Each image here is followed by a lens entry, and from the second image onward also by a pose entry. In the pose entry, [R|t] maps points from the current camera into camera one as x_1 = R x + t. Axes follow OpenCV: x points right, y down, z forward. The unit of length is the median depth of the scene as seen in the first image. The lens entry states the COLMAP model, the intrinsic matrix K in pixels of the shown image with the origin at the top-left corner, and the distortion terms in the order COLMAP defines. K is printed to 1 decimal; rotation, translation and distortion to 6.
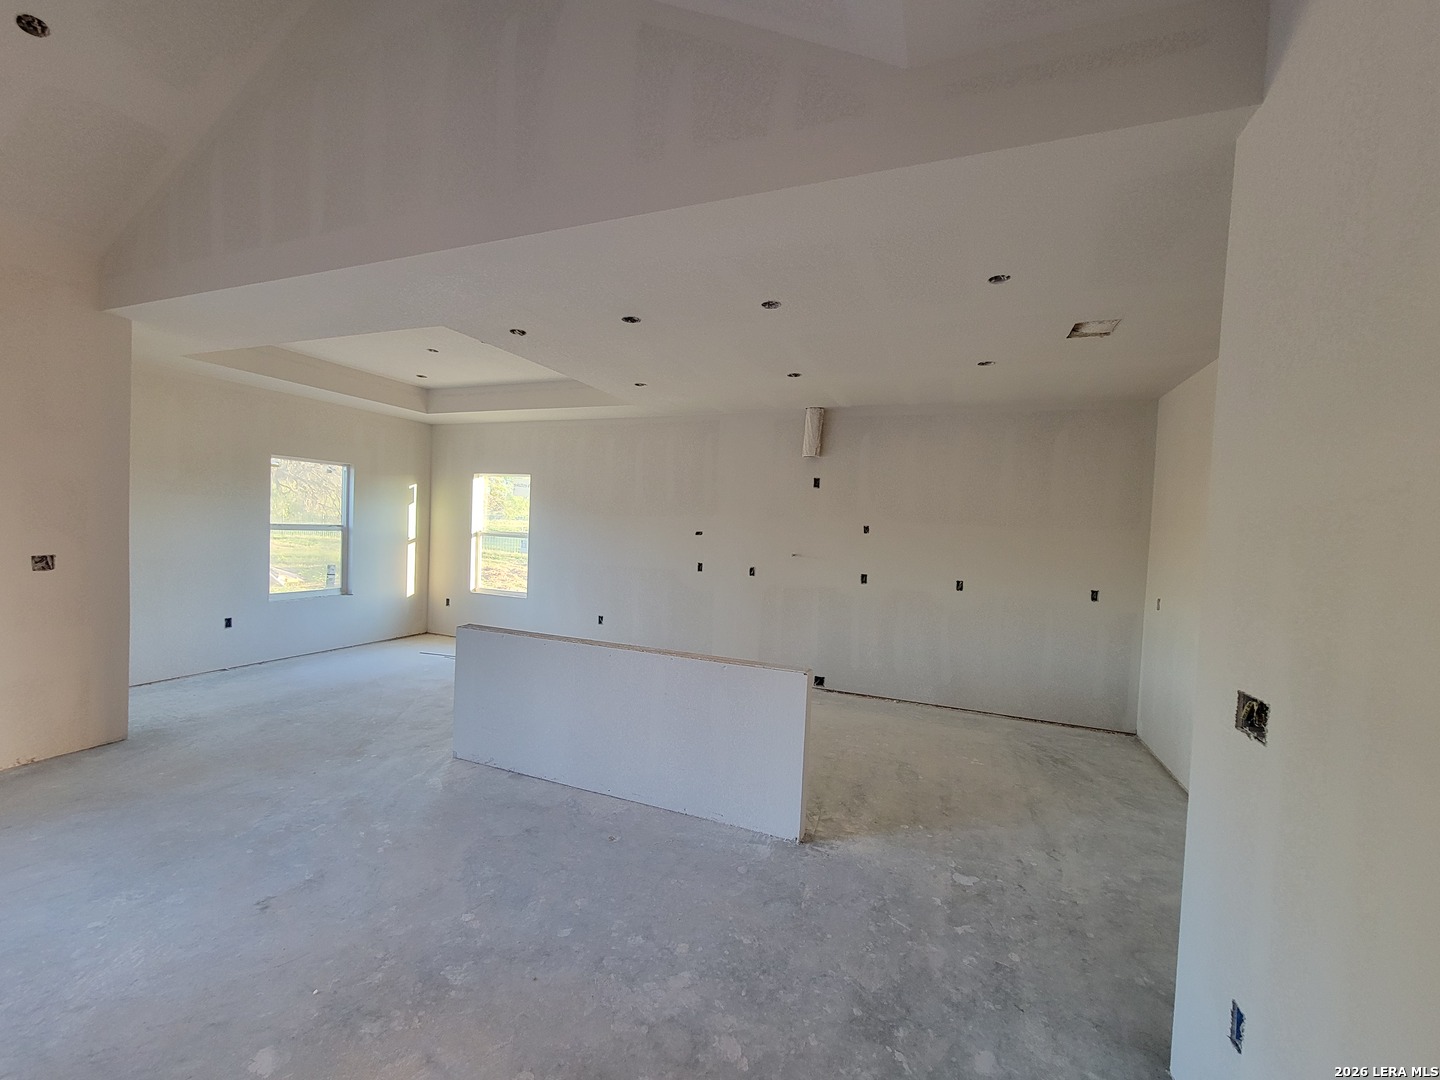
lens RADIAL K [[588.3, 0, 721.2], [0, 588.3, 540.1], [0, 0, 1]] dist [0.000638, -0.001861]
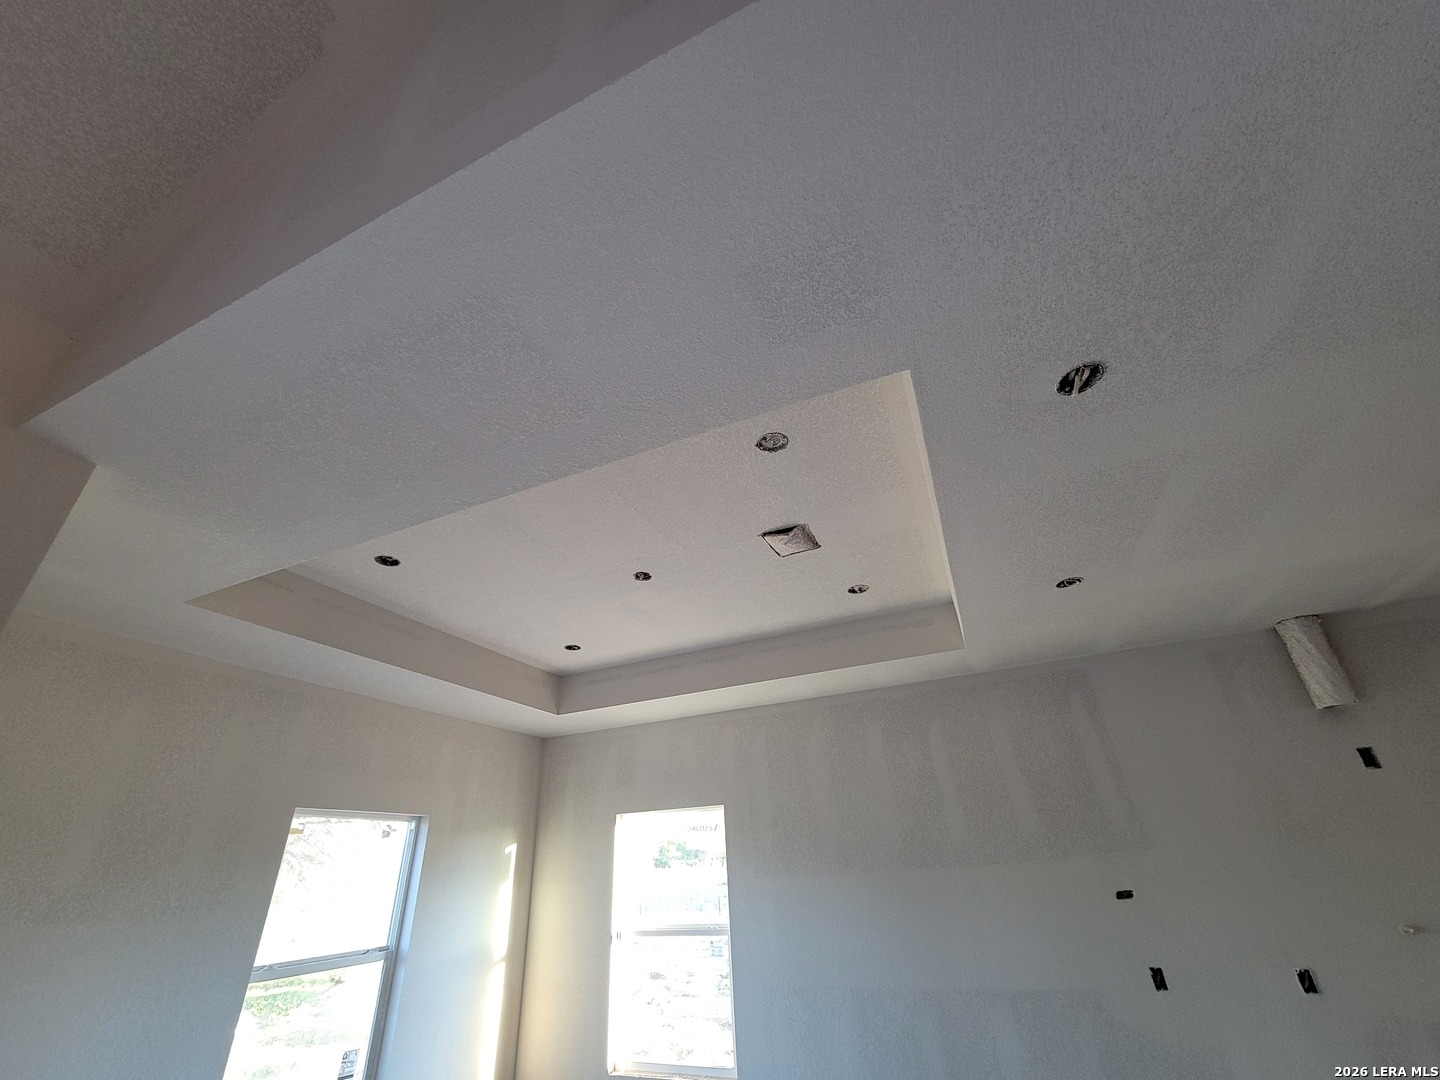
lens RADIAL K [[588.3, 0, 720.0], [0, 588.3, 547.7], [0, 0, 1]] dist [0.000638, -0.001861]
pose [[0.995387, -0.094002, 0.019215, -0.332737], [0.091244, 0.865500, -0.492528, -0.048070], [0.029668, 0.492009, 0.870084, 0.389727]]
